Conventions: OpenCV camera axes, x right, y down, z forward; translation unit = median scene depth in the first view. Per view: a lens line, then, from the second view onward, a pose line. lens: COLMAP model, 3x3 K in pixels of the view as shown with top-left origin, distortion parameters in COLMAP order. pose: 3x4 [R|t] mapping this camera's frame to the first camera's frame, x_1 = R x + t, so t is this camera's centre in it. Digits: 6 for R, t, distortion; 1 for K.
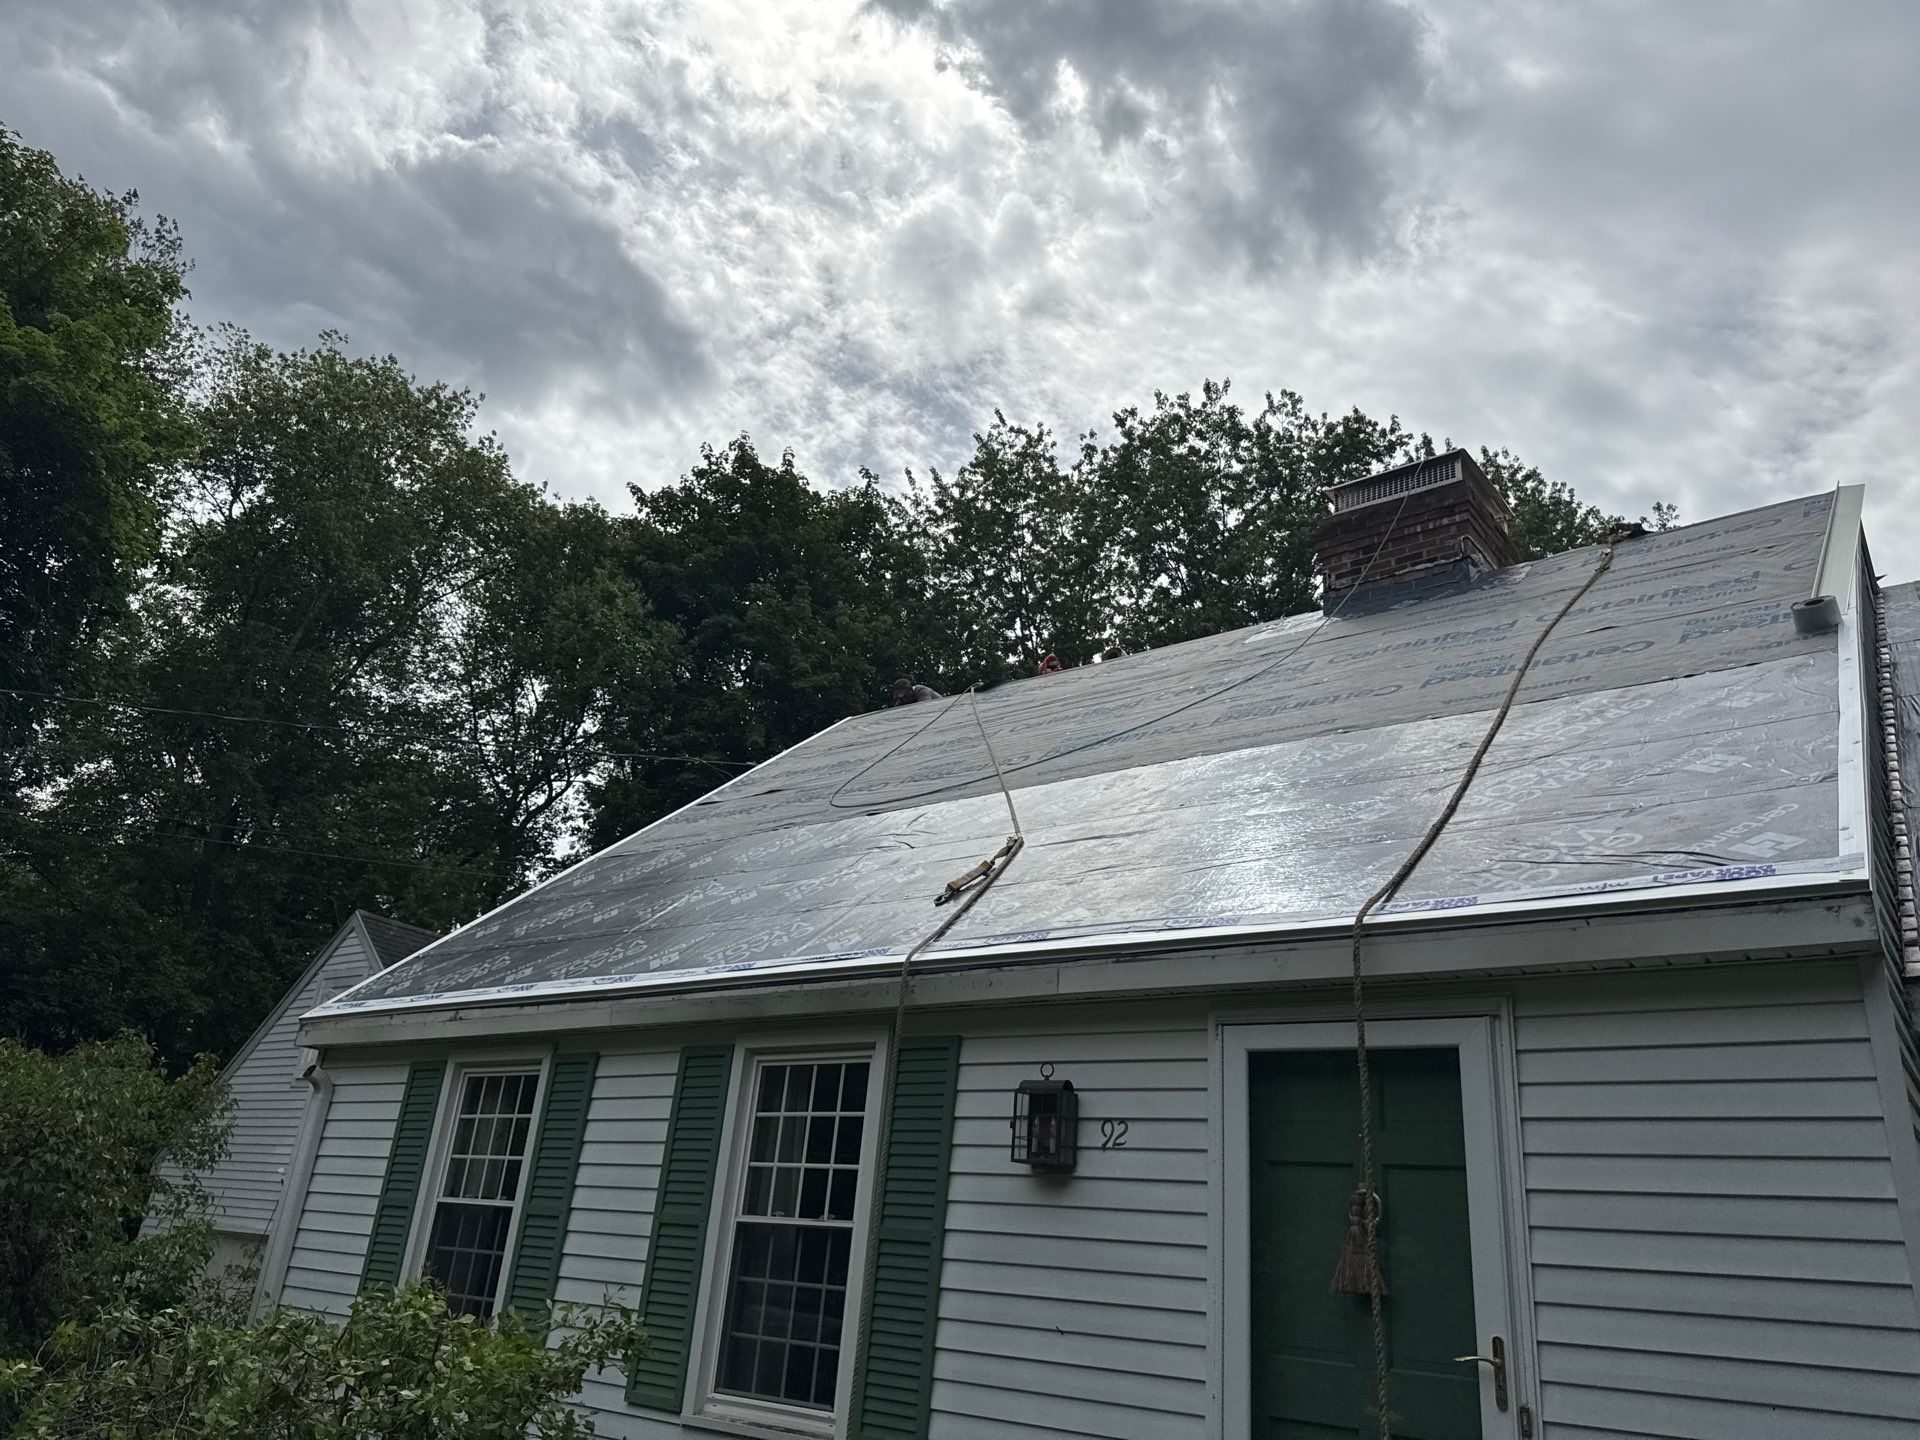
lens RADIAL K [[1385.6, 0, 920.7], [0, 1385.6, 700.3], [0, 0, 1]] dist [0.122973, -0.185507]
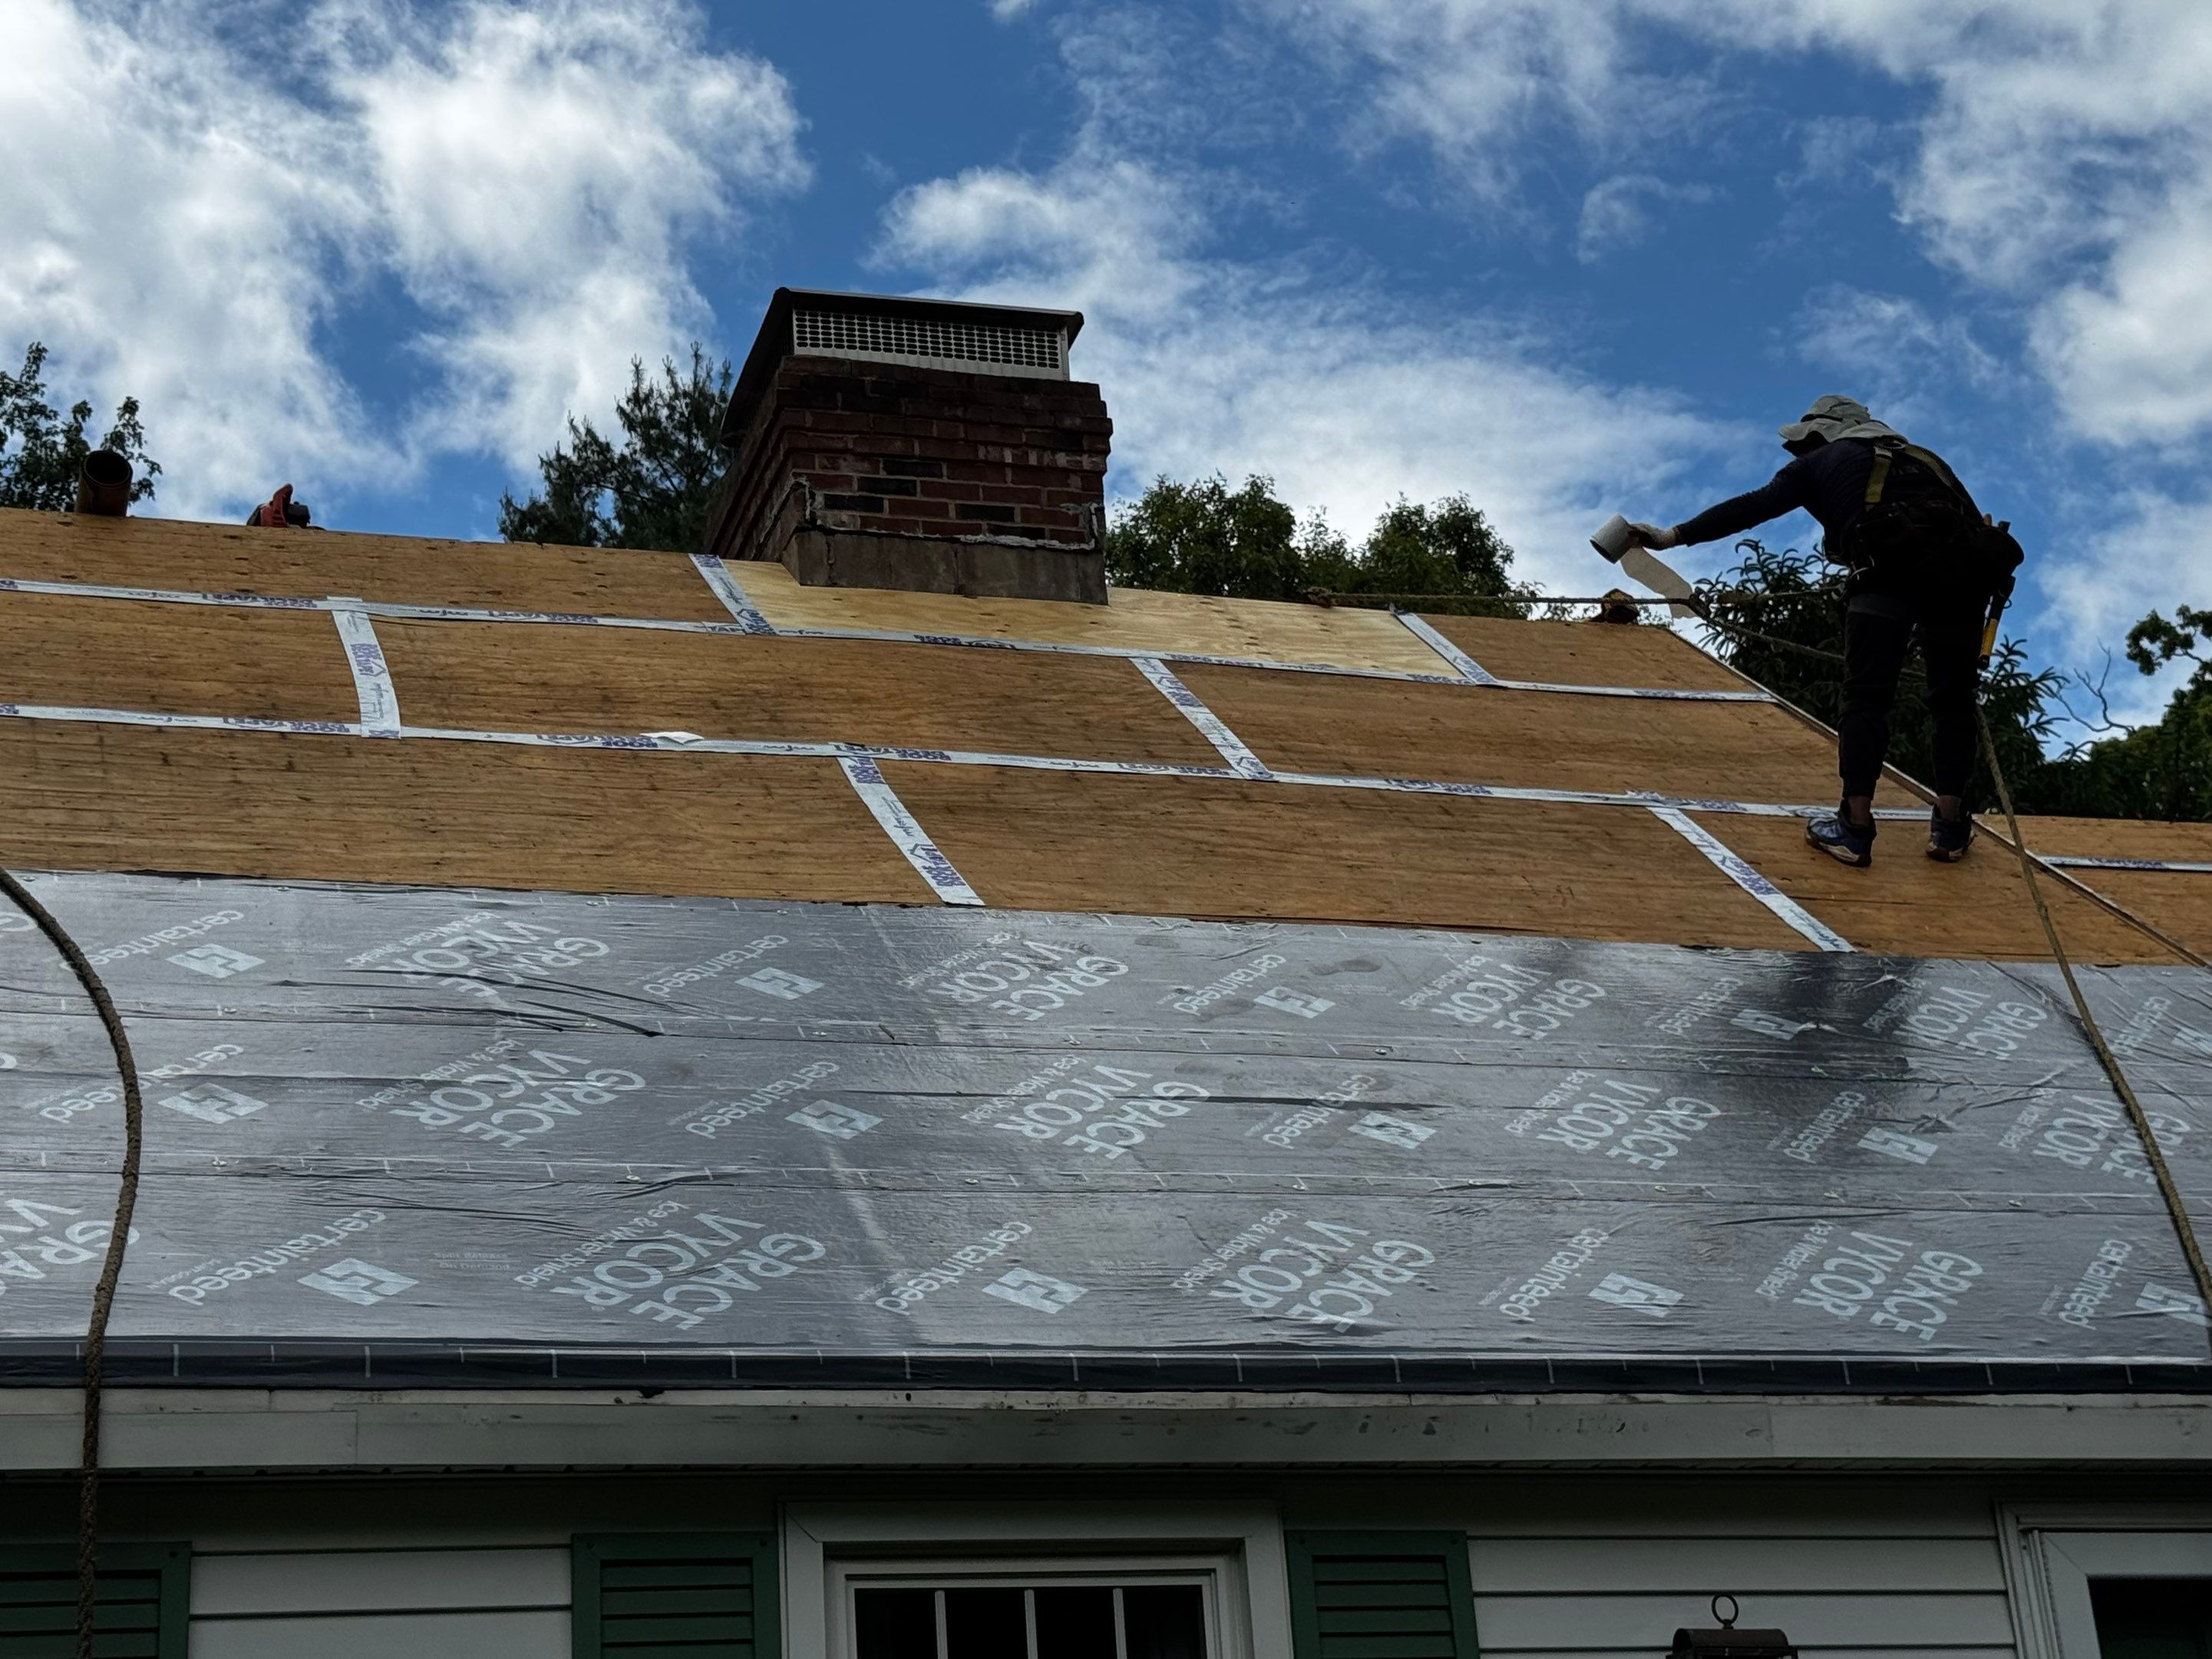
lens RADIAL K [[3733.6, 0, 1106.0], [0, 3733.6, 829.5], [0, 0, 1]] dist [0.150011, 0.043892]
pose [[0.543870, 0.176146, 0.820475, -1.154364], [-0.219266, 0.973585, -0.063673, 0.130089], [-0.810018, -0.145272, 0.568126, 0.461801]]
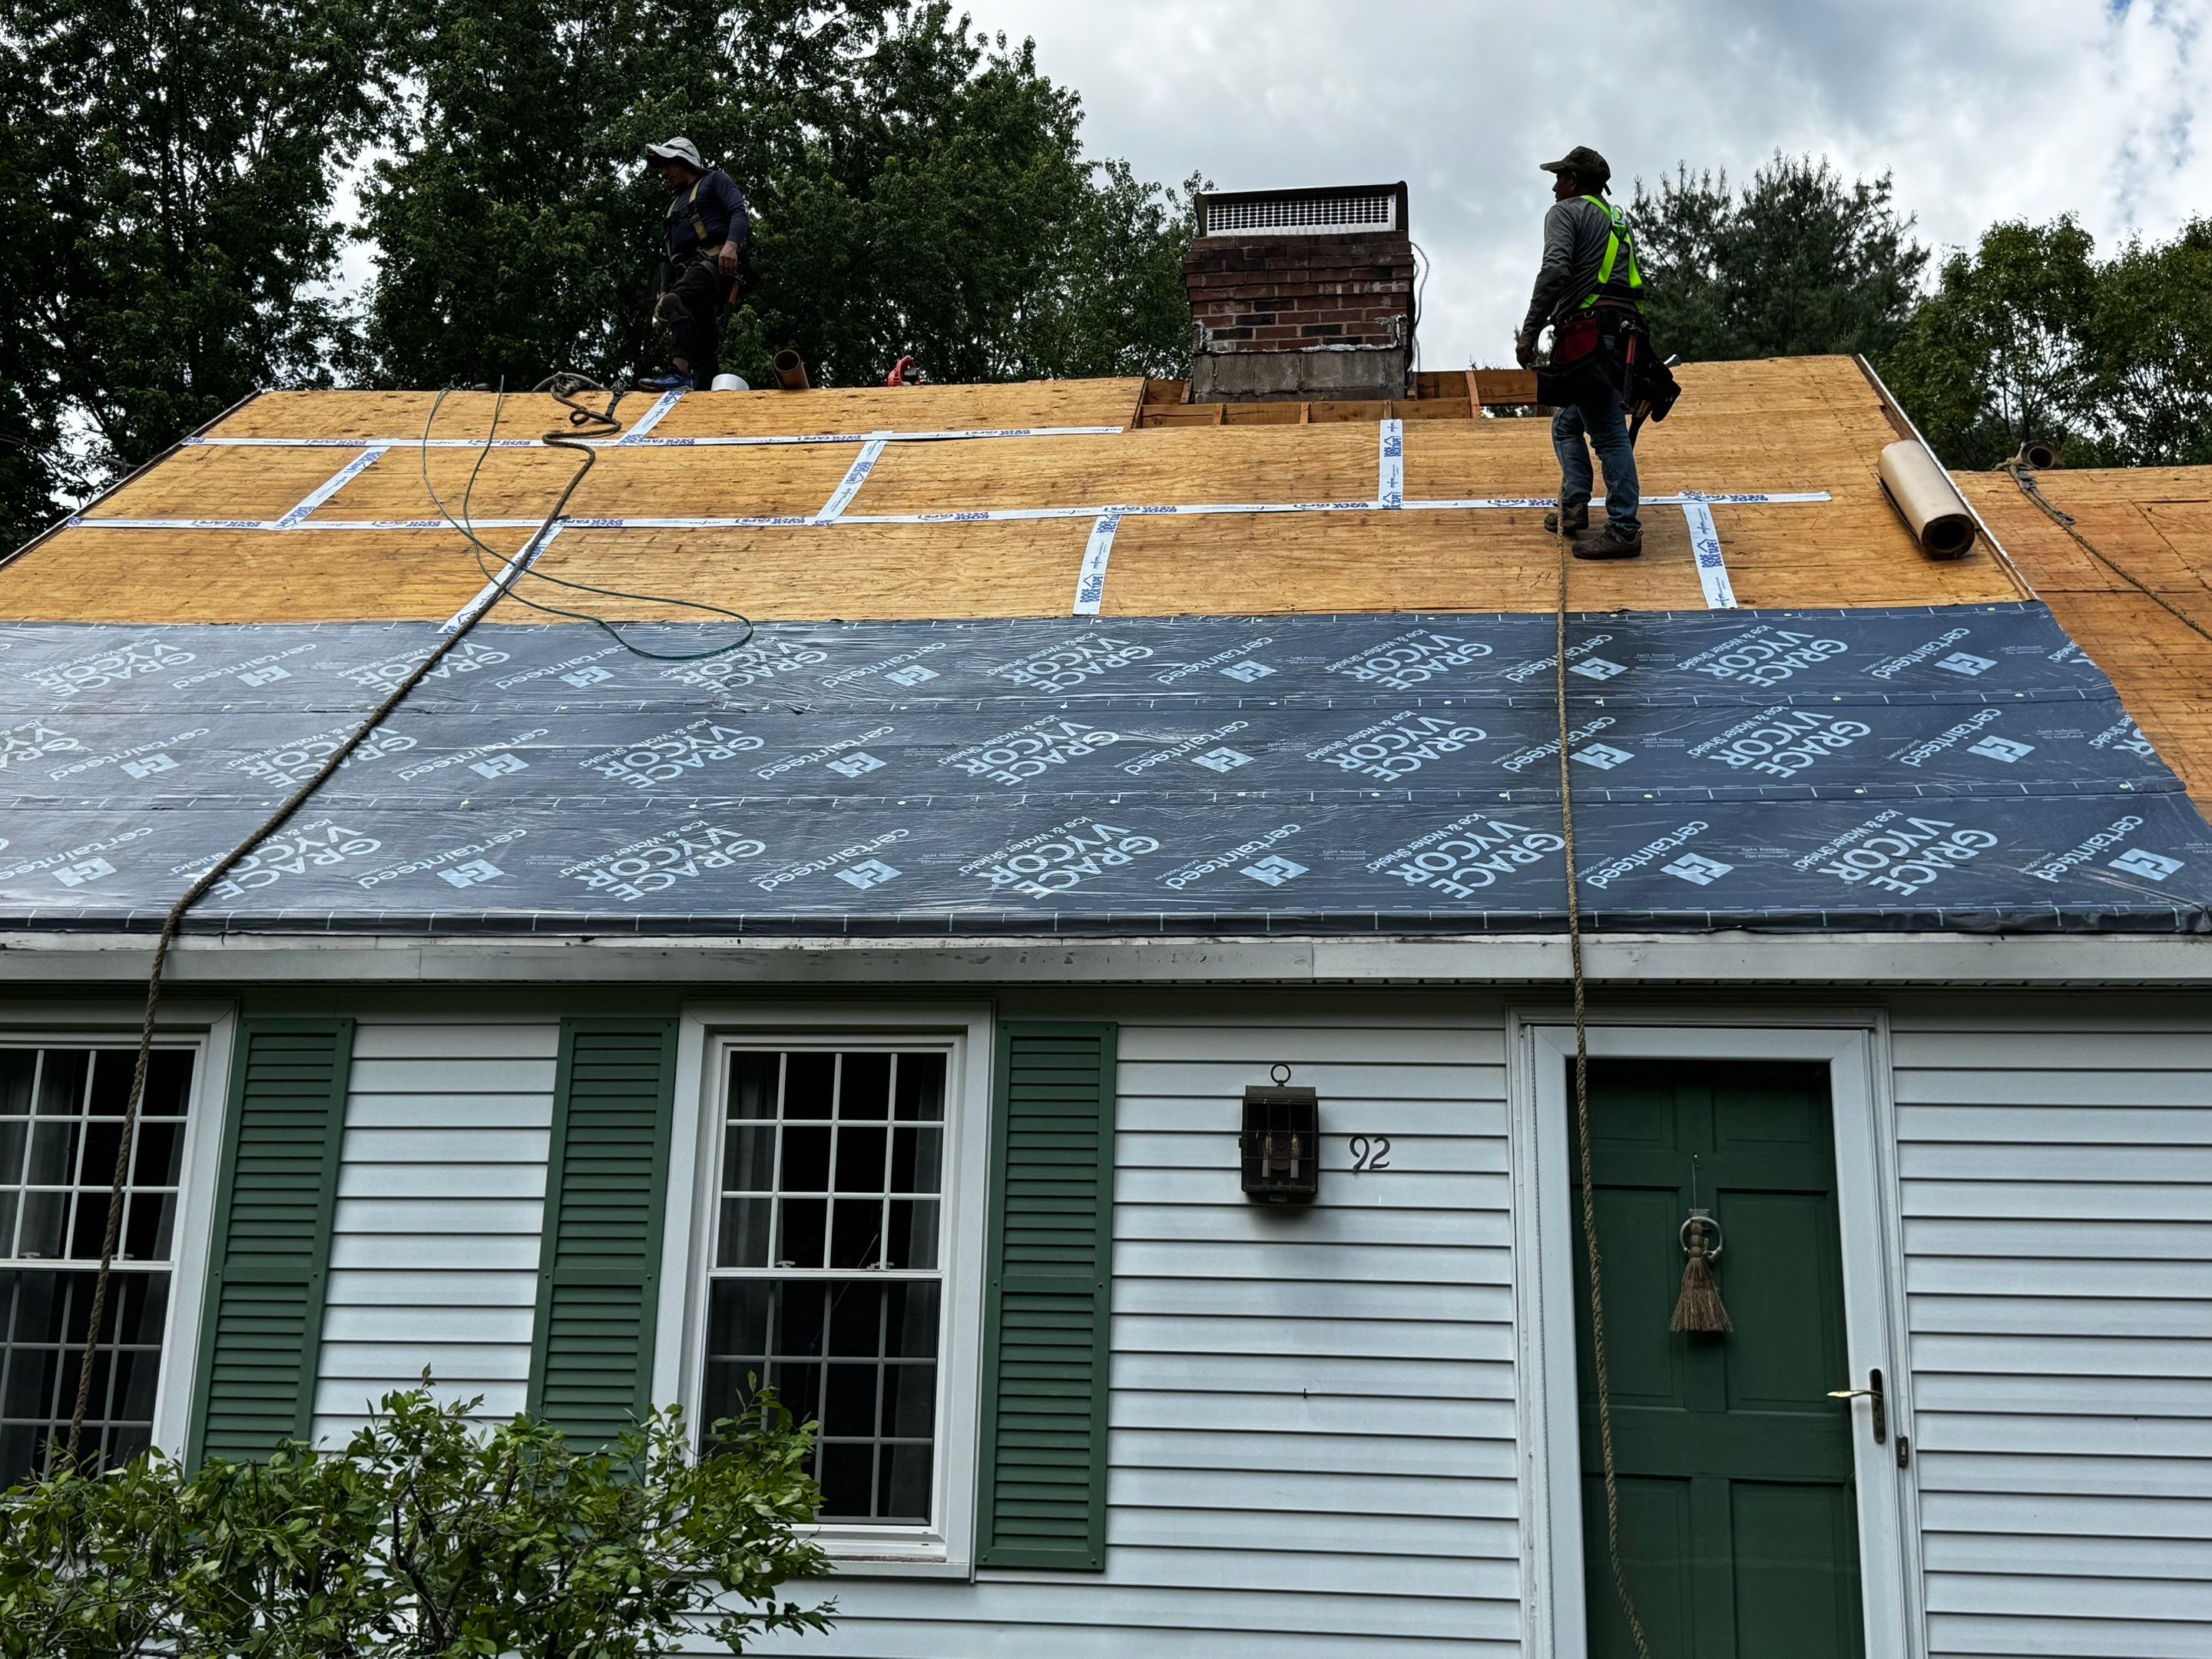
lens RADIAL K [[2408.9, 0, 1100.2], [0, 2408.9, 821.7], [0, 0, 1]] dist [0.203753, -0.489897]
pose [[0.846277, 0.057152, 0.529669, -0.688140], [-0.159319, 0.975880, 0.149252, -0.047187], [-0.508363, -0.210694, 0.834970, -0.012447]]
